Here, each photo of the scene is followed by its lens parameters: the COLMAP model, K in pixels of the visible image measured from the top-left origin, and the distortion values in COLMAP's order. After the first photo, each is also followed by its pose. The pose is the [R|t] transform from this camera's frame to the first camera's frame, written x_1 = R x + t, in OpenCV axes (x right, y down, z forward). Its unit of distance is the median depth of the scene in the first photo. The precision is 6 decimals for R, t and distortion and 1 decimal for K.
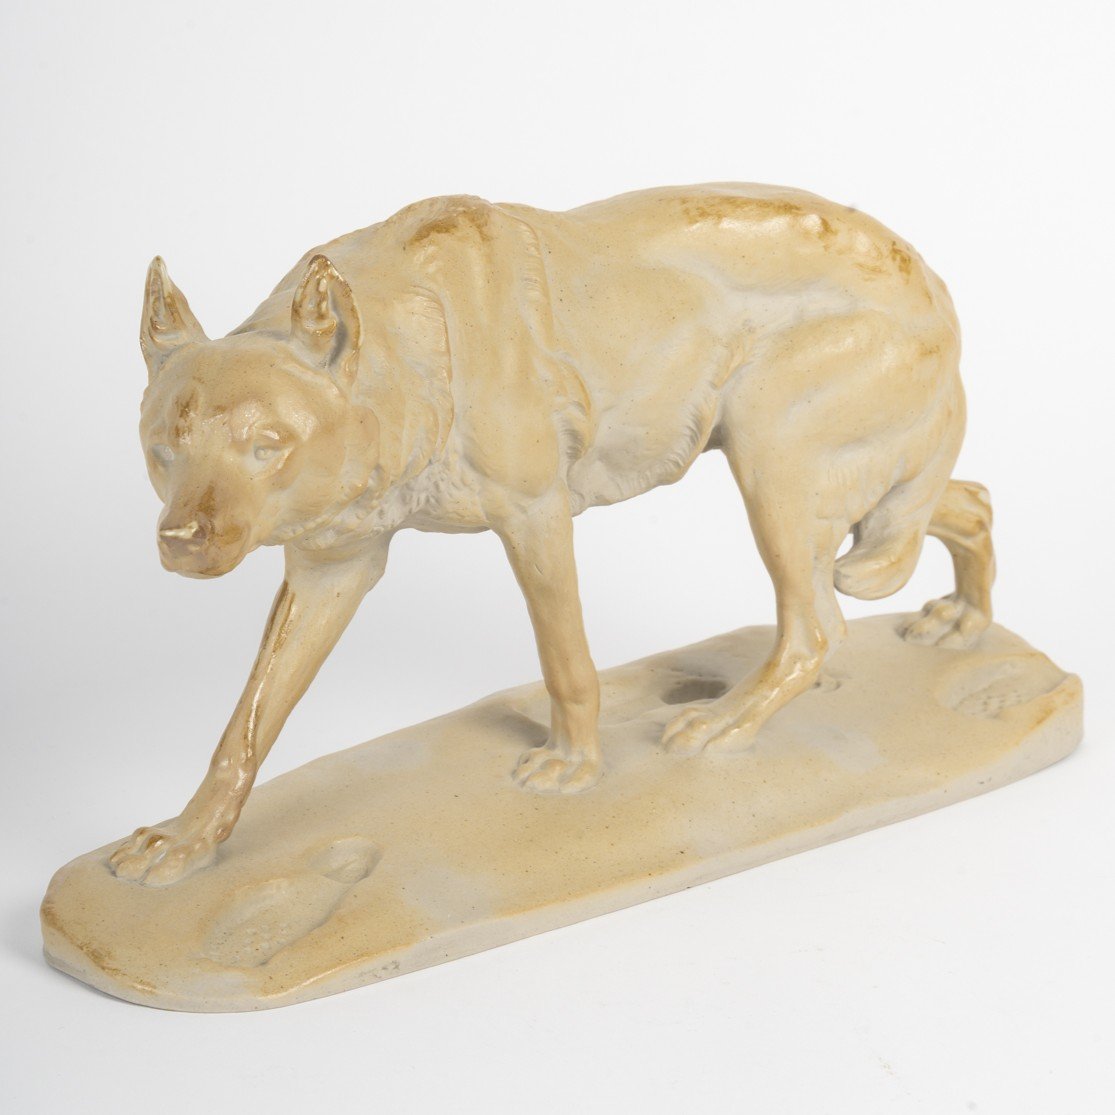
lens RADIAL K [[4183.1, 0, 557.7], [0, 4183.1, 552.3], [0, 0, 1]] dist [0.180085, 0.000000]
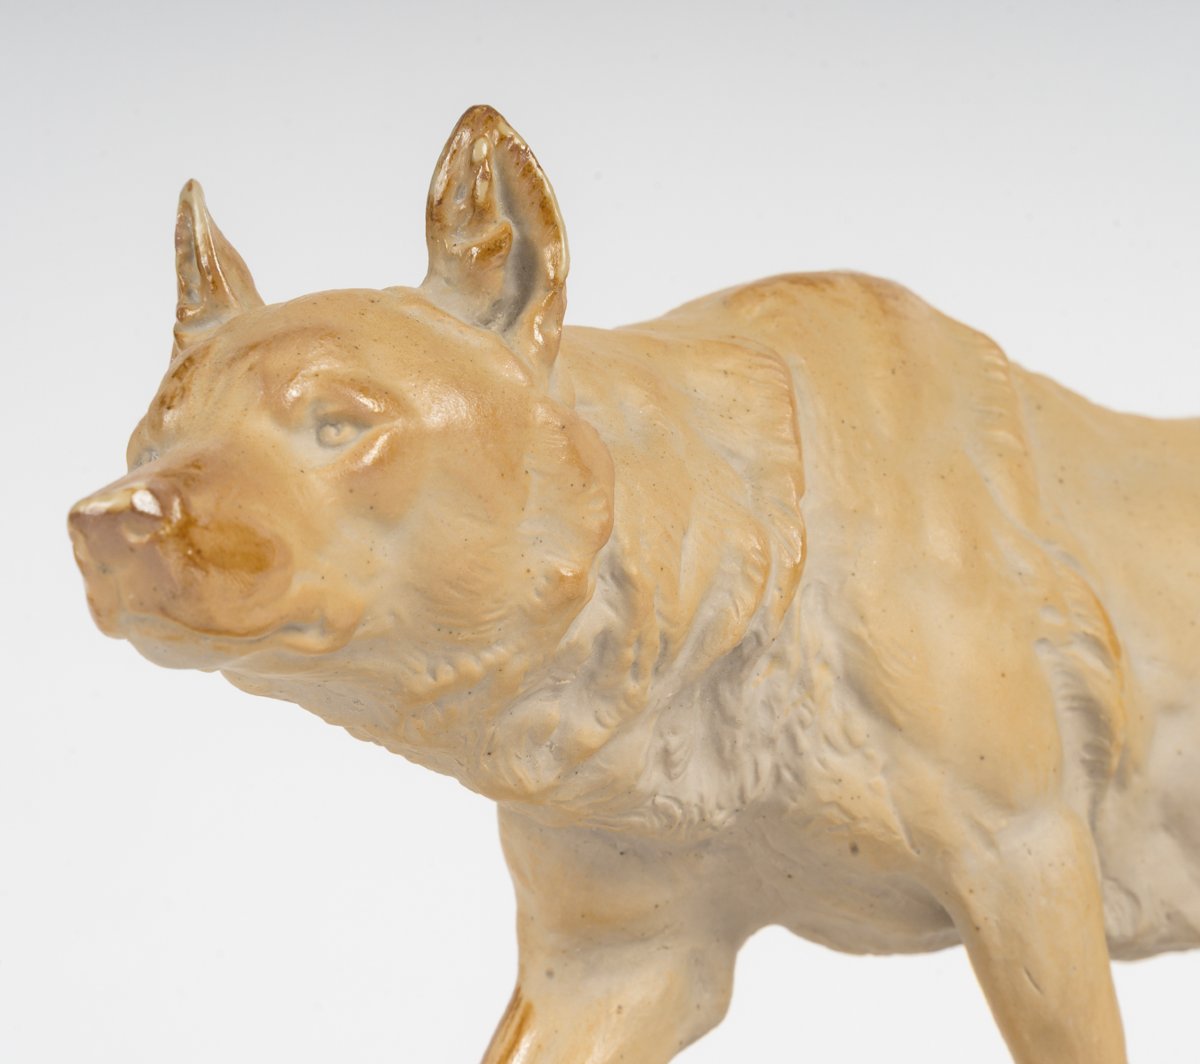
lens RADIAL K [[4098.7, 0, 599.3], [0, 4098.7, 534.5], [0, 0, 1]] dist [0.121977, 0.000000]
pose [[0.975817, -0.073076, -0.206010, 0.052020], [-0.026773, 0.895410, -0.444437, 0.183312], [0.216941, 0.439205, 0.871800, 0.567005]]
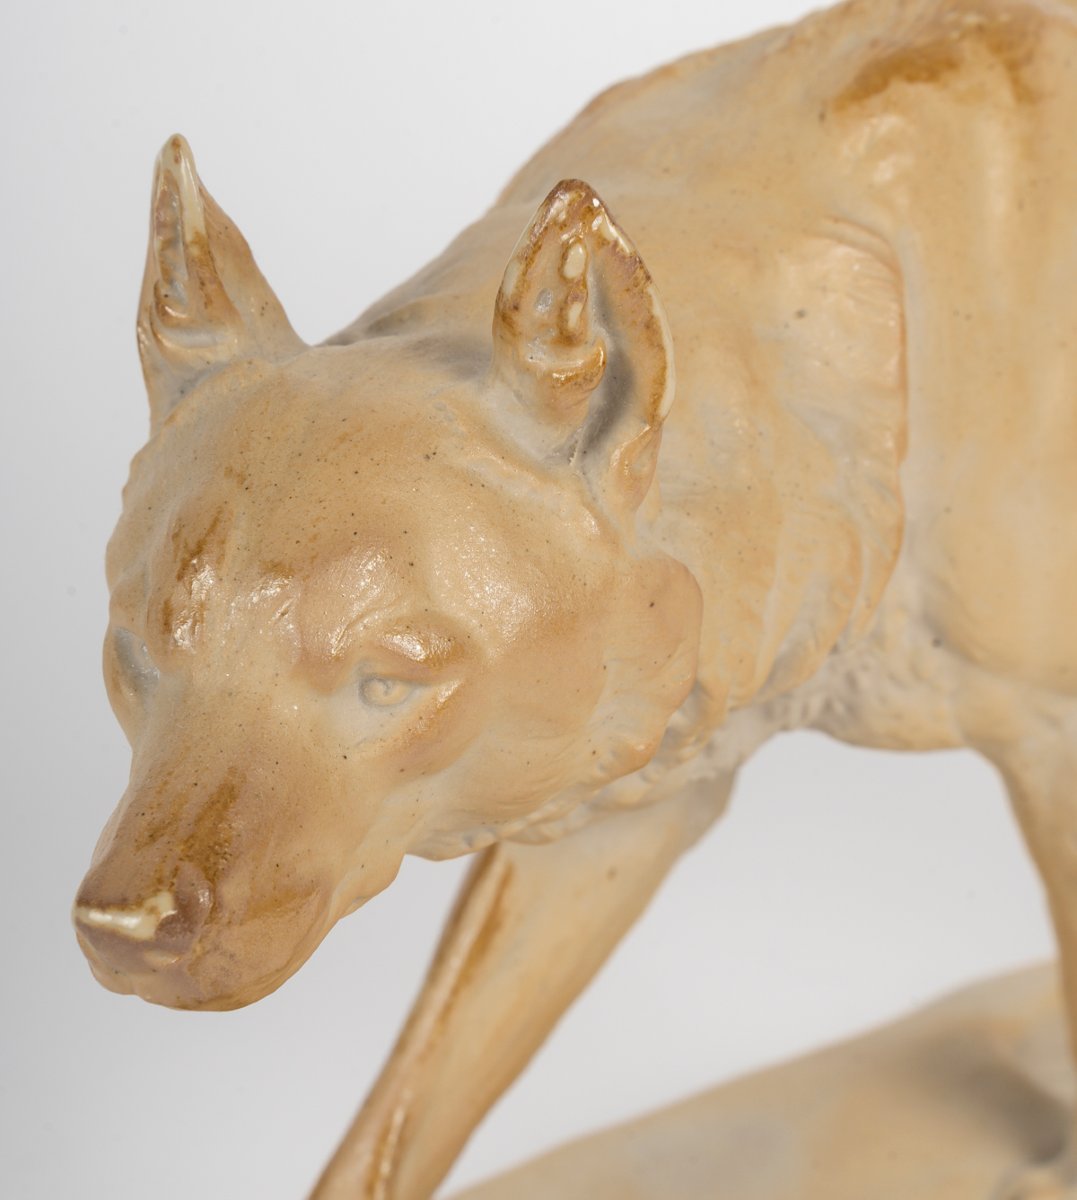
lens RADIAL K [[4440.8, 0, 534.7], [0, 4440.8, 603.7], [0, 0, 1]] dist [0.314508, 0.000000]
pose [[0.988034, 0.095678, -0.120970, -0.006984], [-0.079024, 0.987596, 0.135683, -0.083302], [0.132452, -0.124500, 0.983339, 0.563664]]
